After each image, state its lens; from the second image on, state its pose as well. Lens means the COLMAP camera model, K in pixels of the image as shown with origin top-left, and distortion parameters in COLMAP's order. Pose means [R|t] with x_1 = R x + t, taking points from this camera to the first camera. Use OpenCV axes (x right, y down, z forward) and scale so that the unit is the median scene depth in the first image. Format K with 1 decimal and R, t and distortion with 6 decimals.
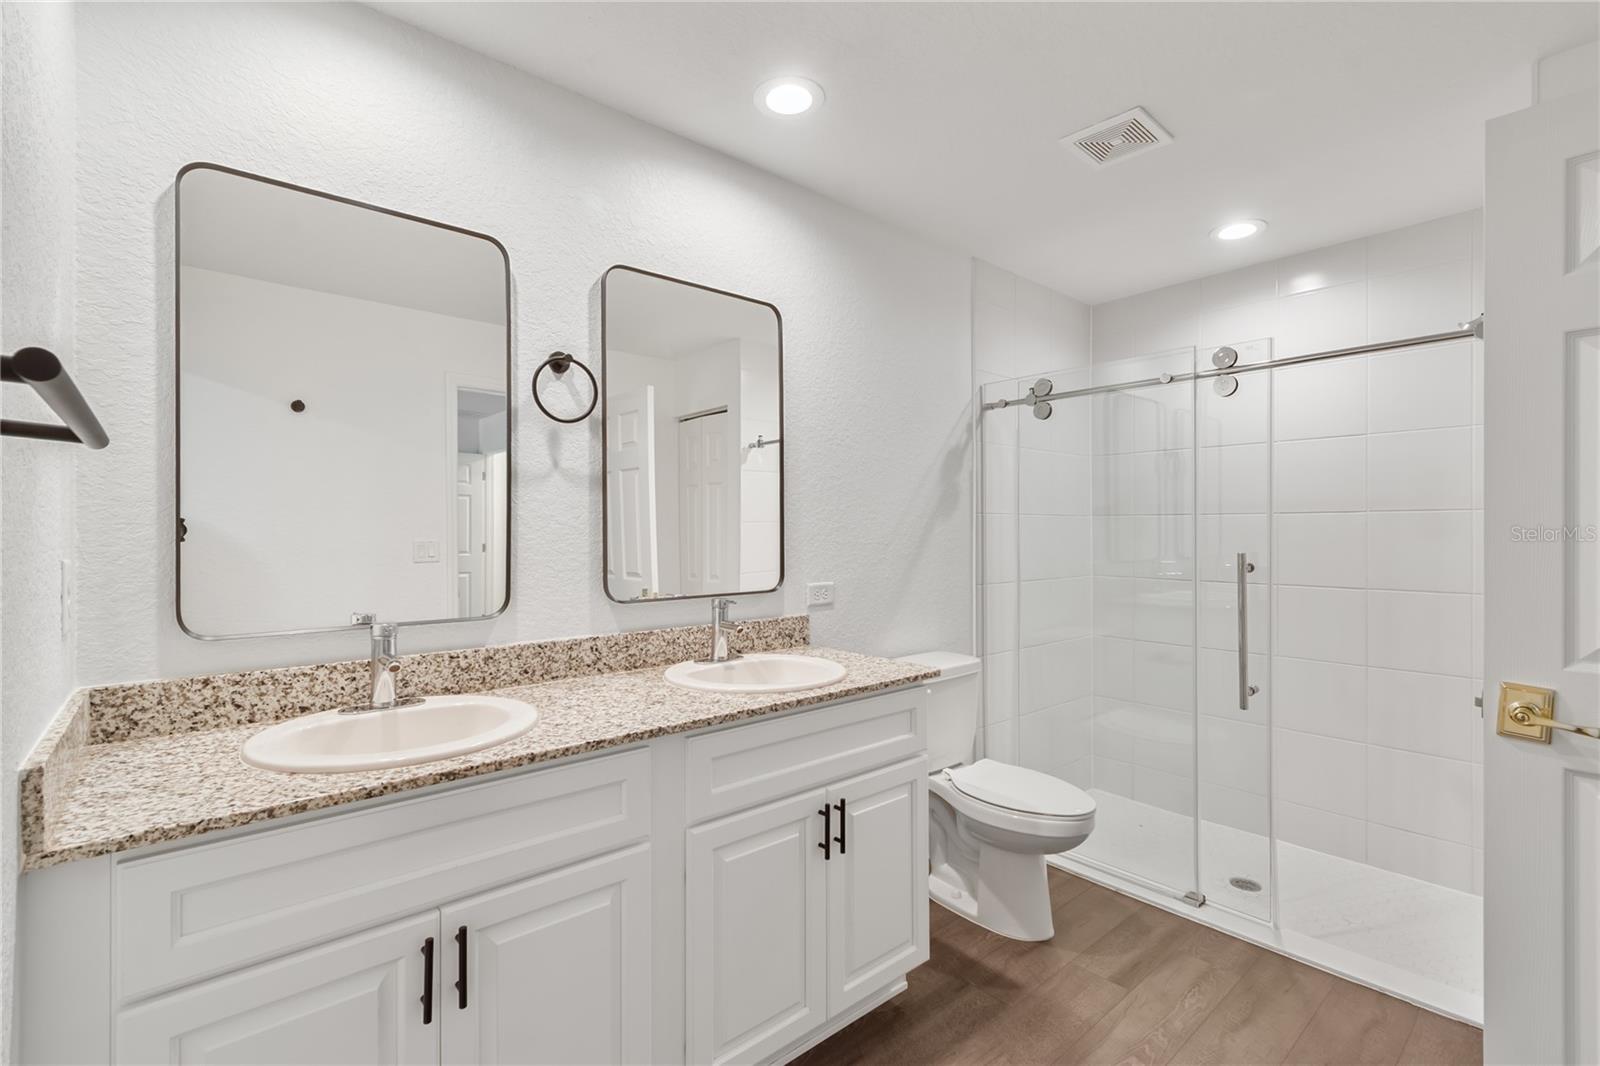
lens RADIAL K [[730.1, 0, 800.9], [0, 730.1, 531.1], [0, 0, 1]] dist [0.004047, -0.000428]
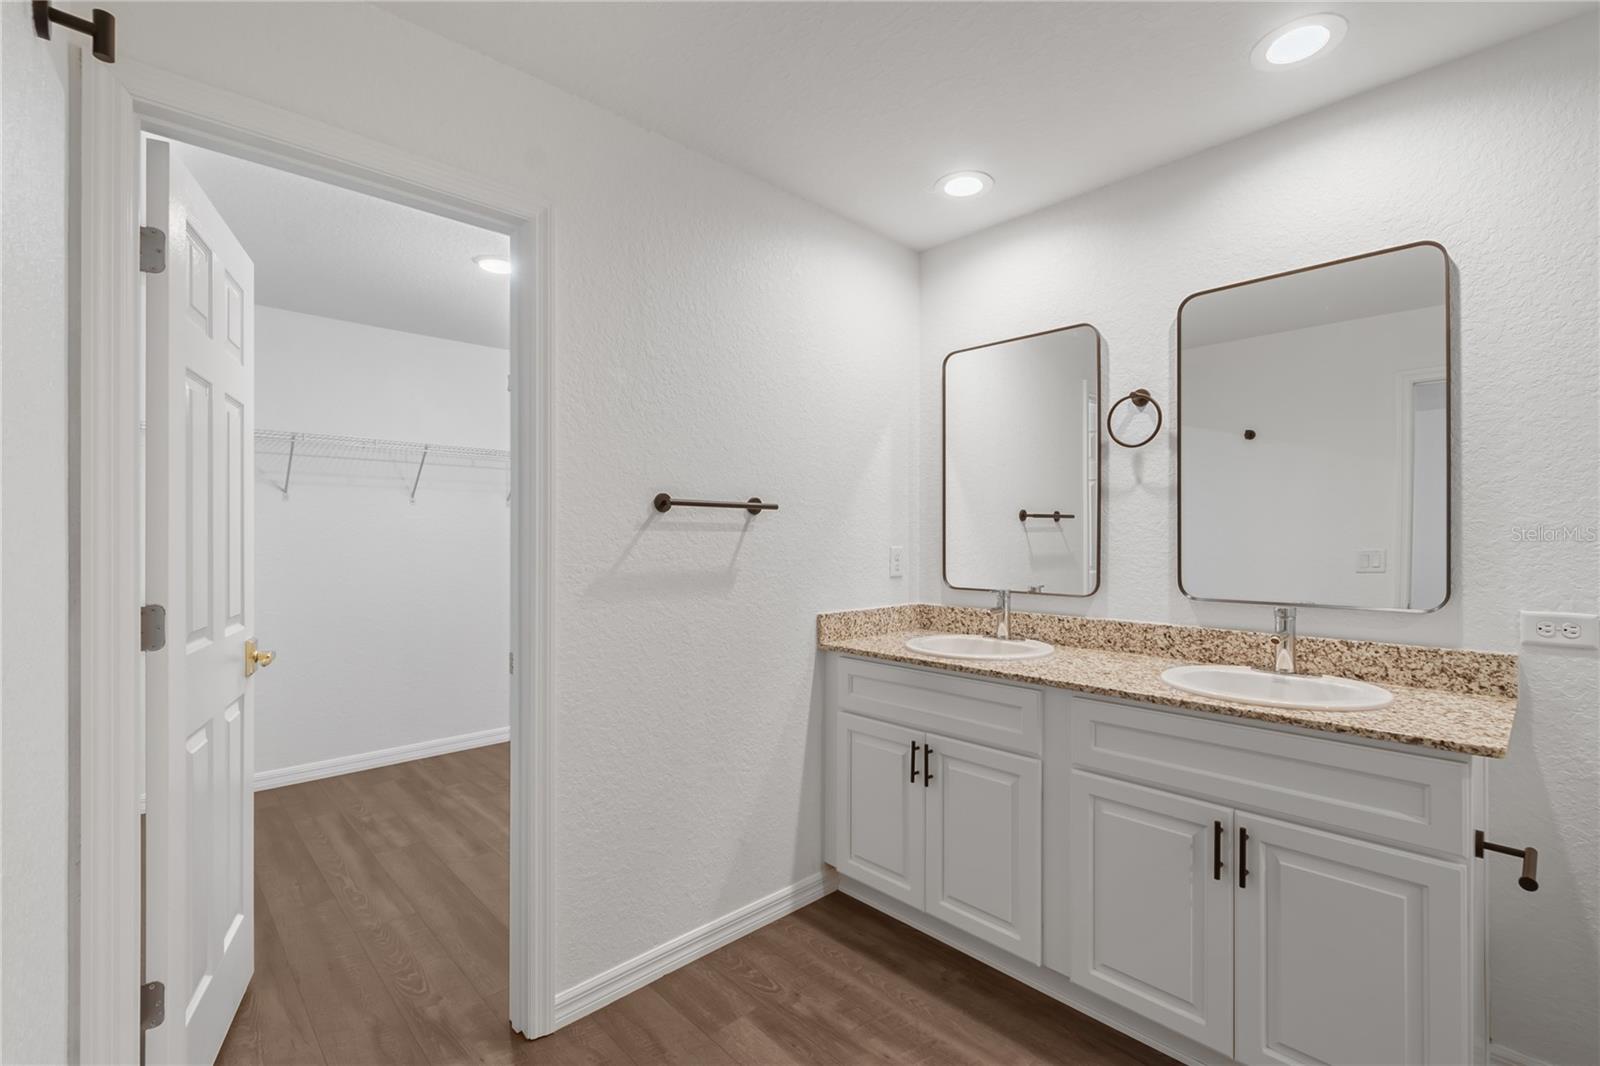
lens RADIAL K [[730.1, 0, 793.4], [0, 730.1, 535.0], [0, 0, 1]] dist [0.004047, -0.000428]
pose [[0.021334, 0.003130, -0.999768, 0.855720], [0.002909, 0.999991, 0.003193, -0.004896], [0.999768, -0.002977, 0.021324, 0.371375]]
